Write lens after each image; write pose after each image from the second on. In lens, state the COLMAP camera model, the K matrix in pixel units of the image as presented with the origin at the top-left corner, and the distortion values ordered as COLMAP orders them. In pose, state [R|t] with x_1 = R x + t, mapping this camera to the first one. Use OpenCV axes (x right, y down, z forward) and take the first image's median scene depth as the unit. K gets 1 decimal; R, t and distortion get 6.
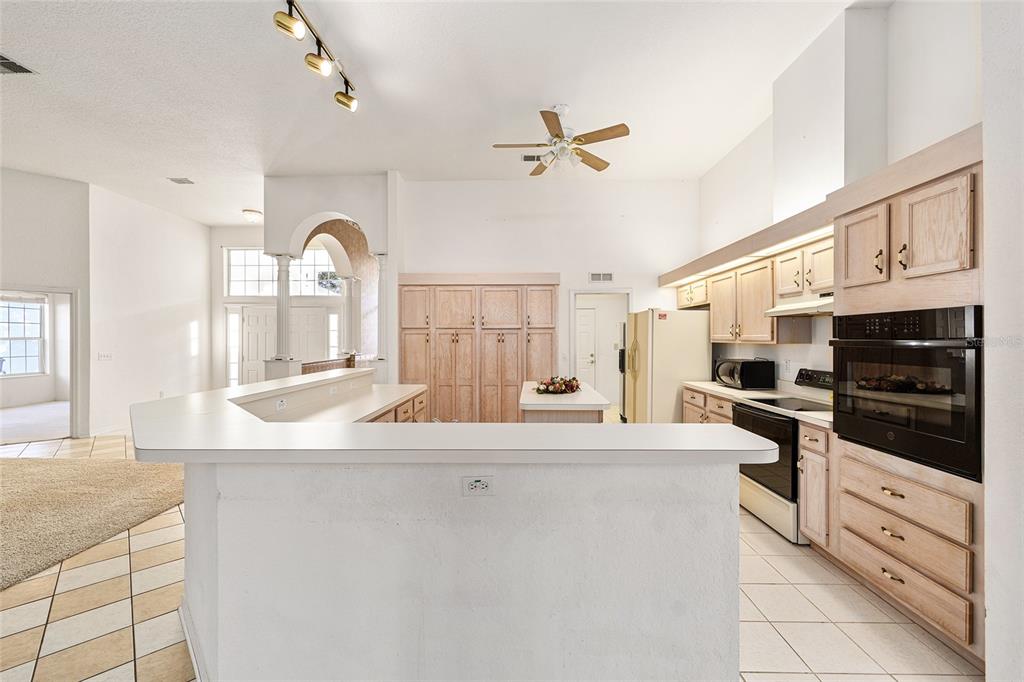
lens RADIAL K [[410.0, 0, 515.3], [0, 410.0, 339.3], [0, 0, 1]] dist [-0.003519, 0.001208]
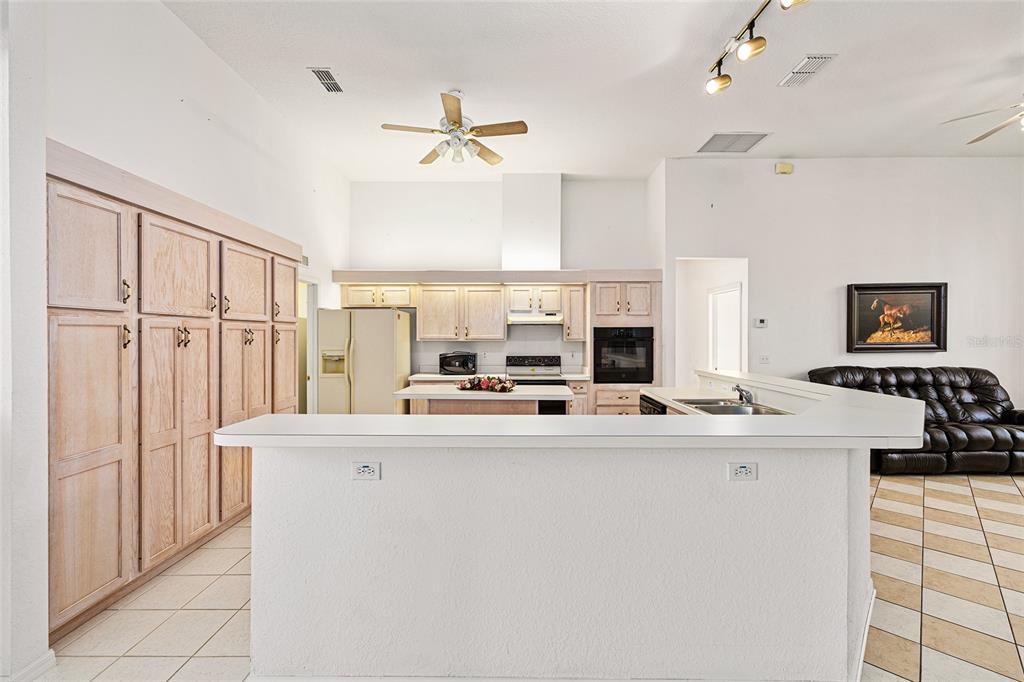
lens RADIAL K [[410.0, 0, 513.4], [0, 410.0, 338.8], [0, 0, 1]] dist [-0.003519, 0.001208]
pose [[-0.008129, -0.002902, 0.999963, -0.605820], [0.002719, 0.999992, 0.002924, -0.001446], [-0.999963, 0.002742, -0.008121, 0.633428]]
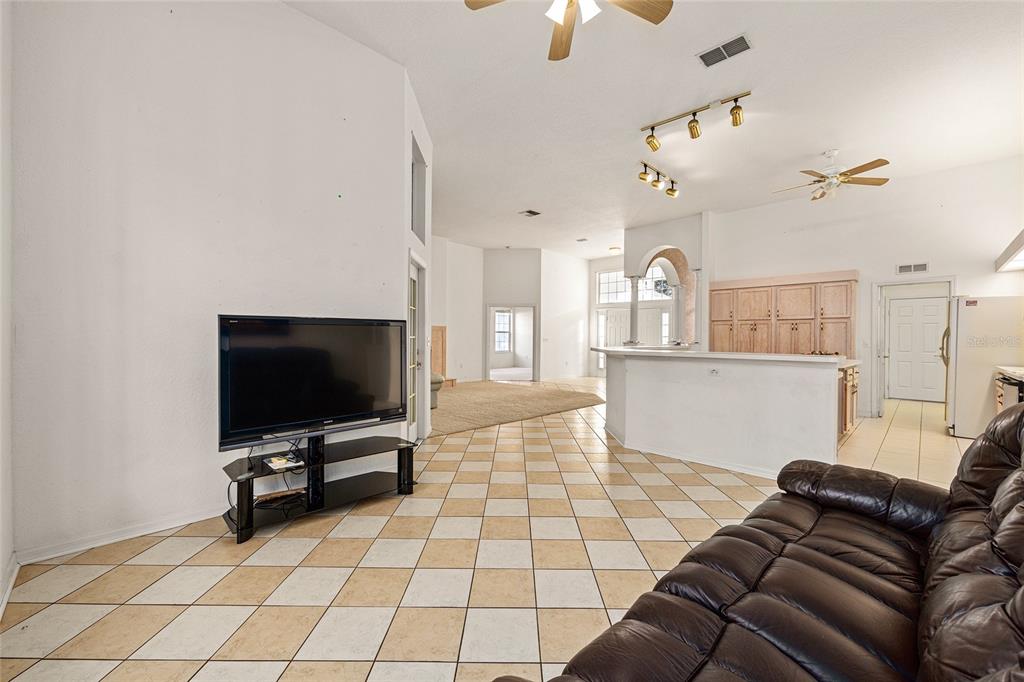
lens RADIAL K [[410.0, 0, 514.3], [0, 410.0, 340.4], [0, 0, 1]] dist [-0.003519, 0.001208]
pose [[0.715710, 0.010920, -0.698312, 0.225650], [-0.007634, 0.999940, 0.007812, 0.035151], [0.698356, -0.000261, 0.715751, -0.491815]]
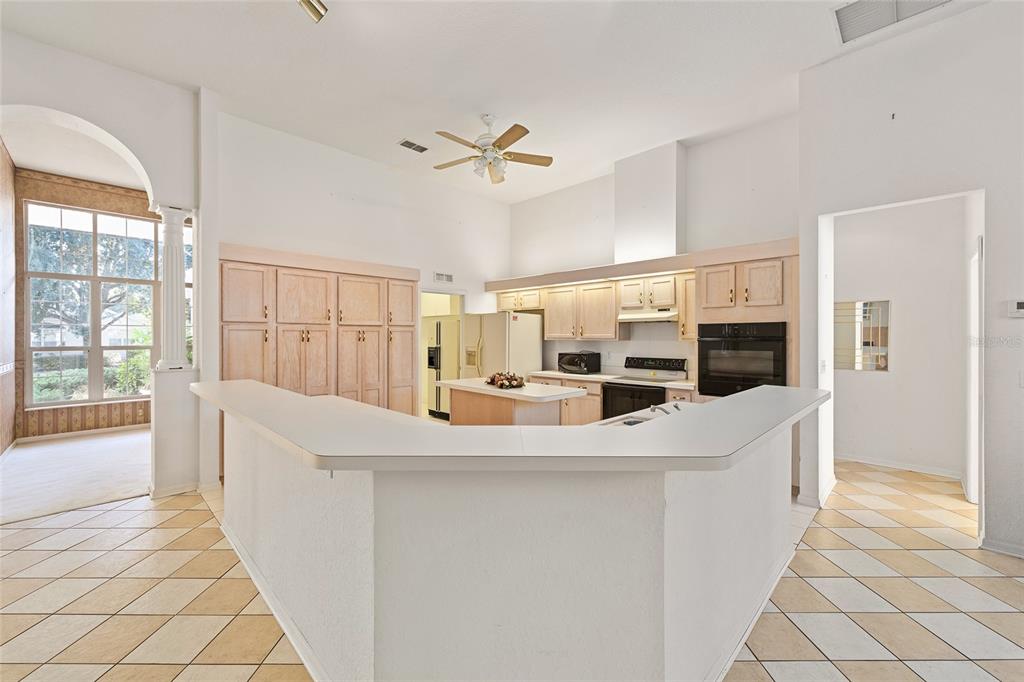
lens RADIAL K [[410.0, 0, 514.6], [0, 410.0, 336.8], [0, 0, 1]] dist [-0.003519, 0.001208]
pose [[0.692629, 0.001679, 0.721292, -0.436485], [0.000222, 0.999997, -0.002540, 0.000641], [-0.721294, 0.001919, 0.692626, 0.161124]]
